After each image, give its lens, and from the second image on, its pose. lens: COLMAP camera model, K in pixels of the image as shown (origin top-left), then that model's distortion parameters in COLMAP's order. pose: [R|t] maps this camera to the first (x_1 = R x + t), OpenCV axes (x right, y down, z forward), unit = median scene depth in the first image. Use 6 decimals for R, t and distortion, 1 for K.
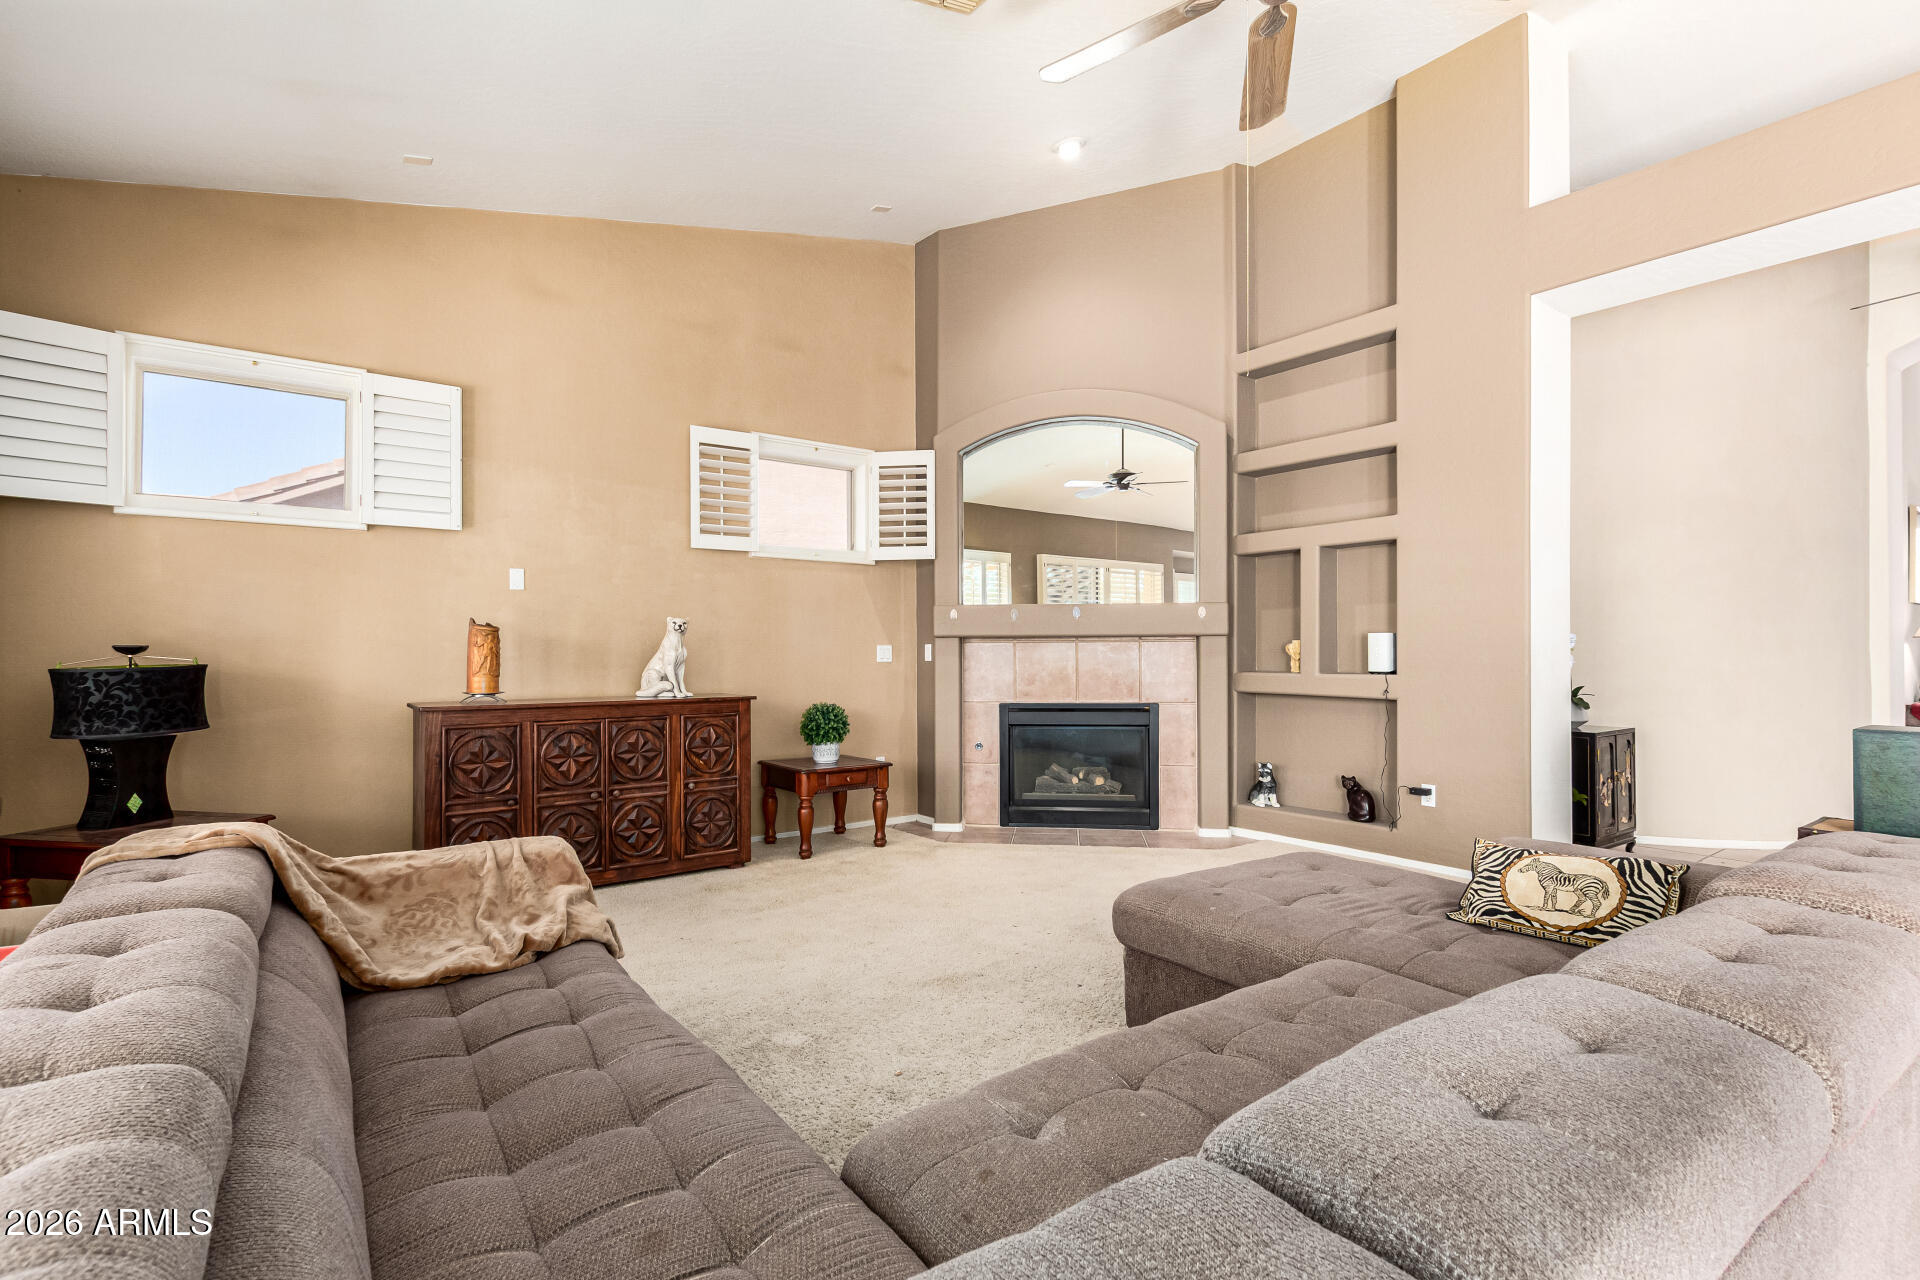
lens RADIAL K [[885.0, 0, 955.0], [0, 885.0, 644.6], [0, 0, 1]] dist [0.001216, 0.000316]
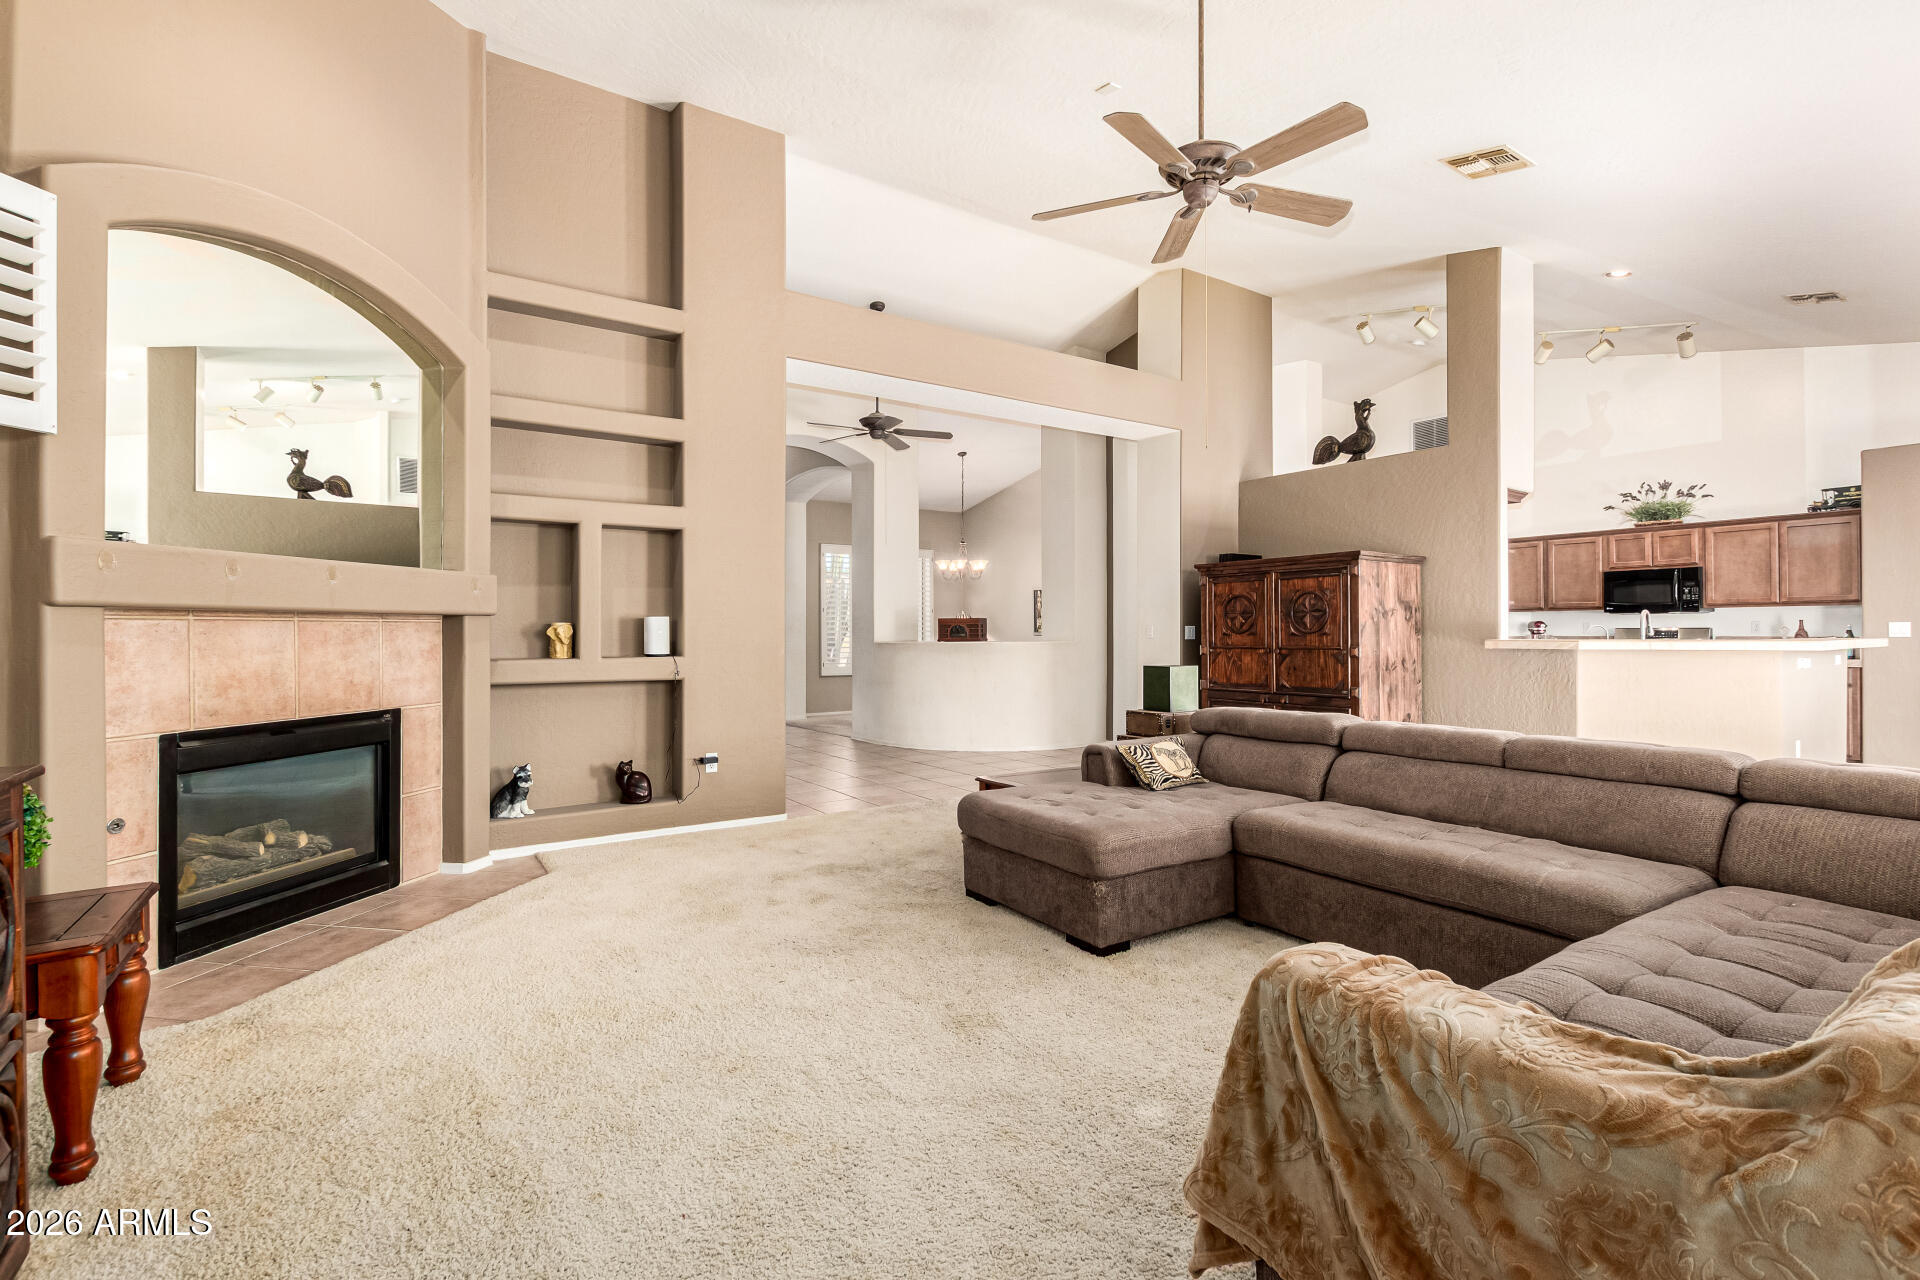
lens RADIAL K [[866.9, 0, 953.2], [0, 866.9, 630.8], [0, 0, 1]] dist [0.001364, 0.000461]
pose [[0.060941, 0.004243, 0.998132, -0.494896], [-0.003639, 0.999985, -0.004029, 0.005795], [-0.998135, -0.003387, 0.060955, 0.570727]]
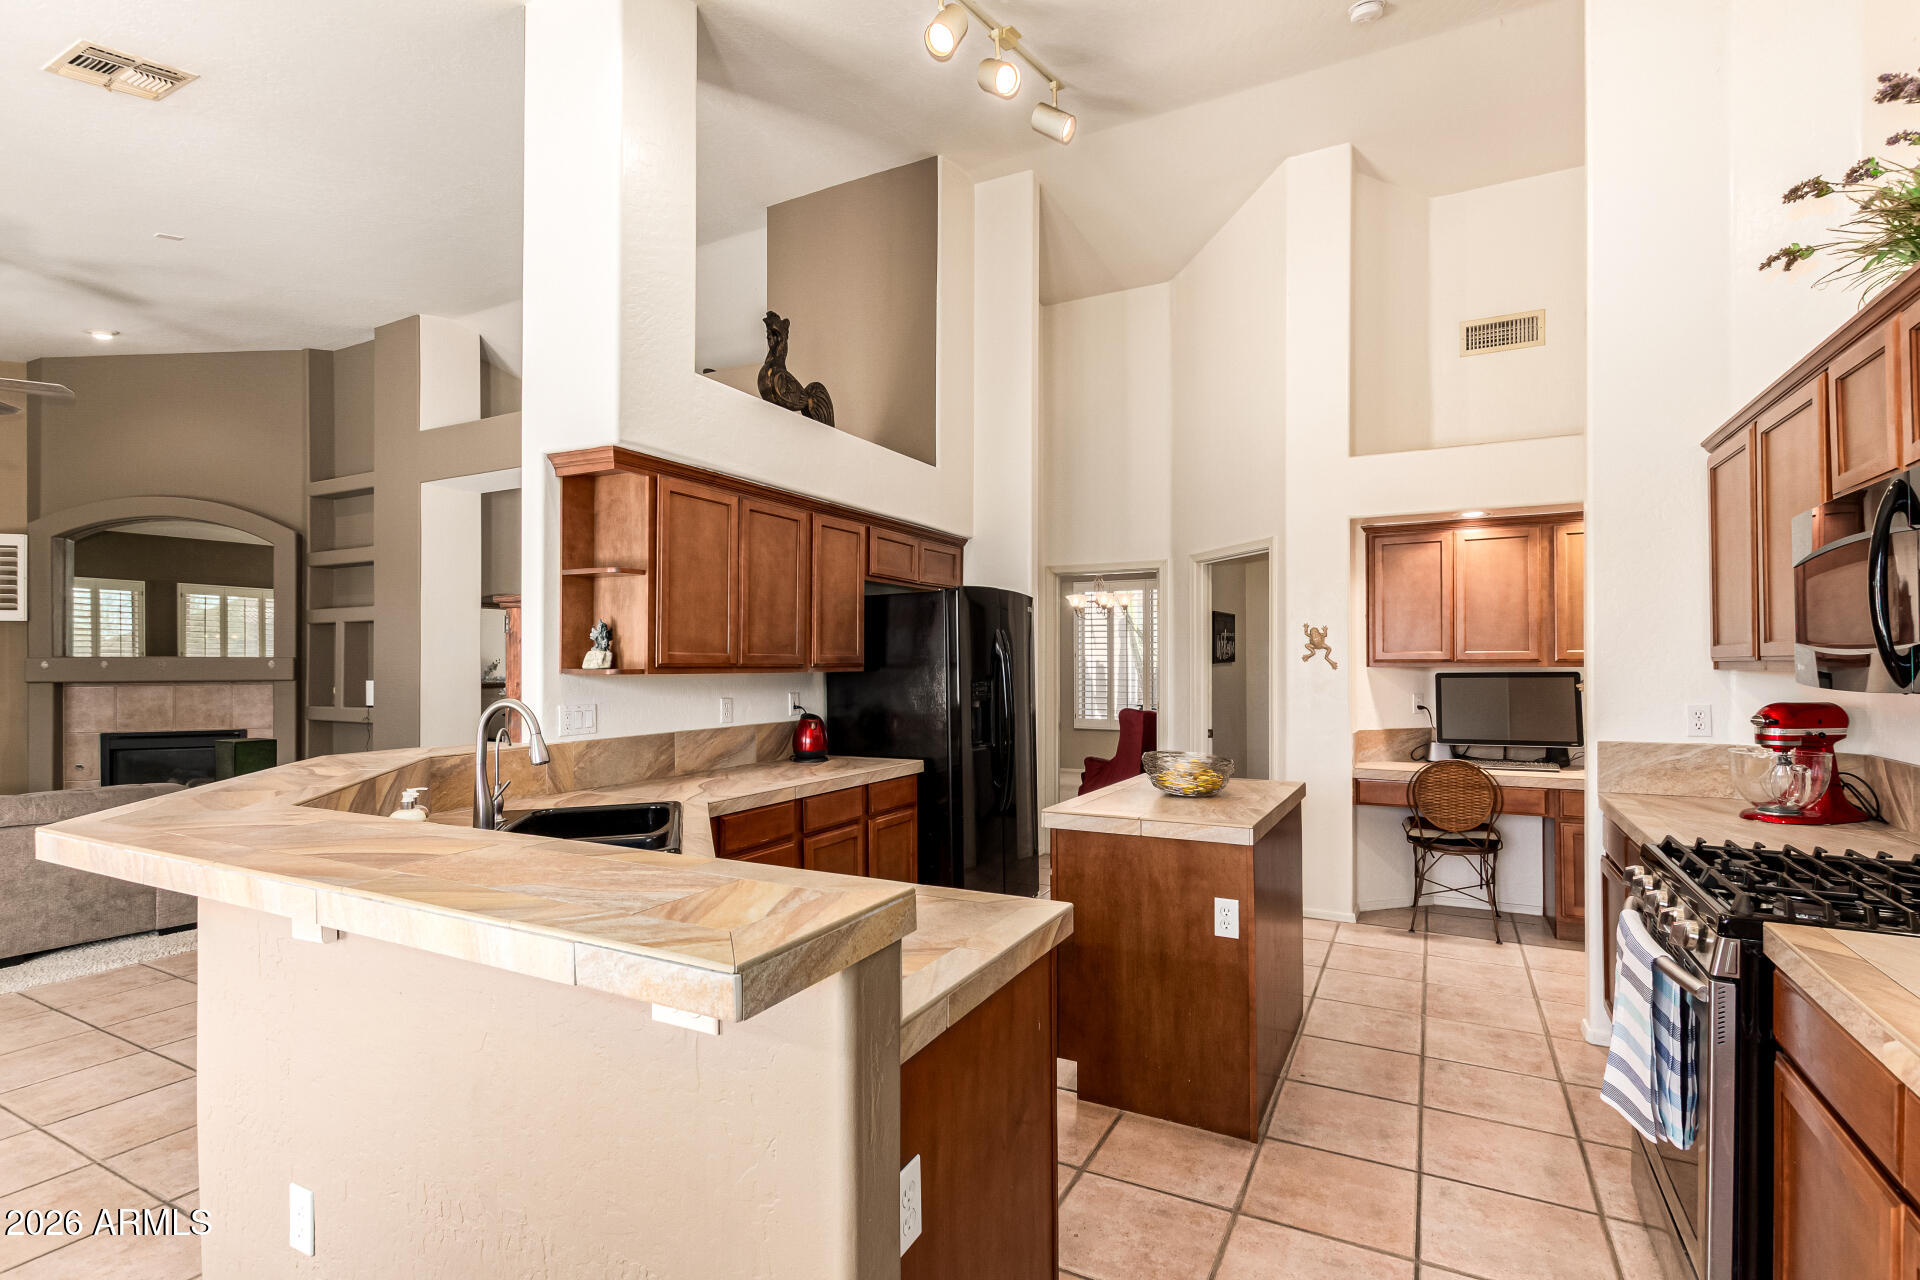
lens RADIAL K [[888.5, 0, 973.7], [0, 888.5, 661.5], [0, 0, 1]] dist [0.000312, -0.001378]
pose [[0.898209, 0.000921, 0.439567, 0.710108], [0.000214, 0.999997, -0.002533, -0.039694], [-0.439568, 0.002369, 0.898206, -0.815876]]
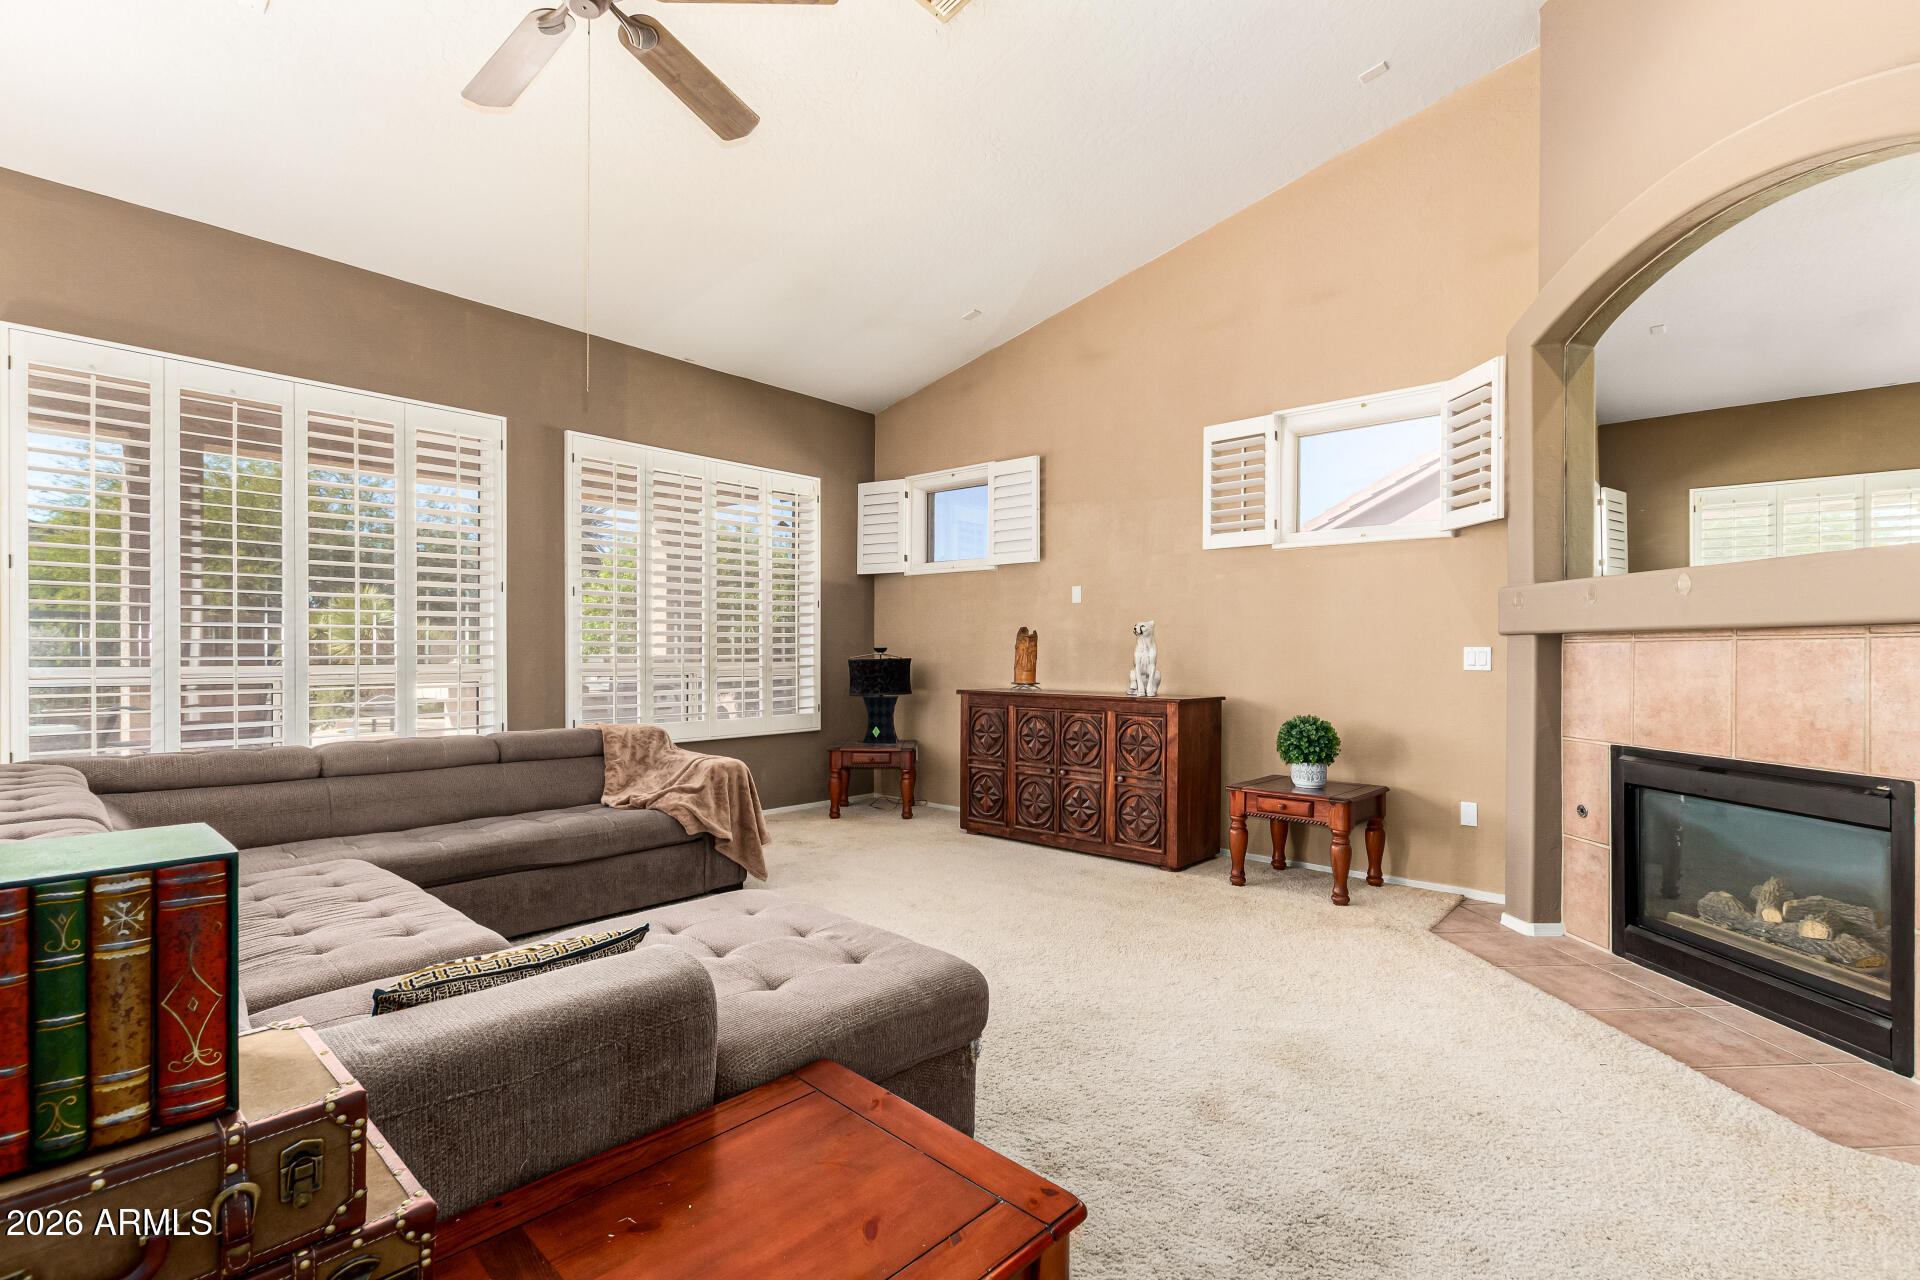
lens RADIAL K [[885.0, 0, 955.0], [0, 885.0, 644.6], [0, 0, 1]] dist [0.001216, 0.000316]
pose [[0.195916, -0.004179, -0.980612, 0.620669], [0.002437, 0.999990, -0.003775, 0.001064], [0.980618, -0.001650, 0.195924, 0.519828]]
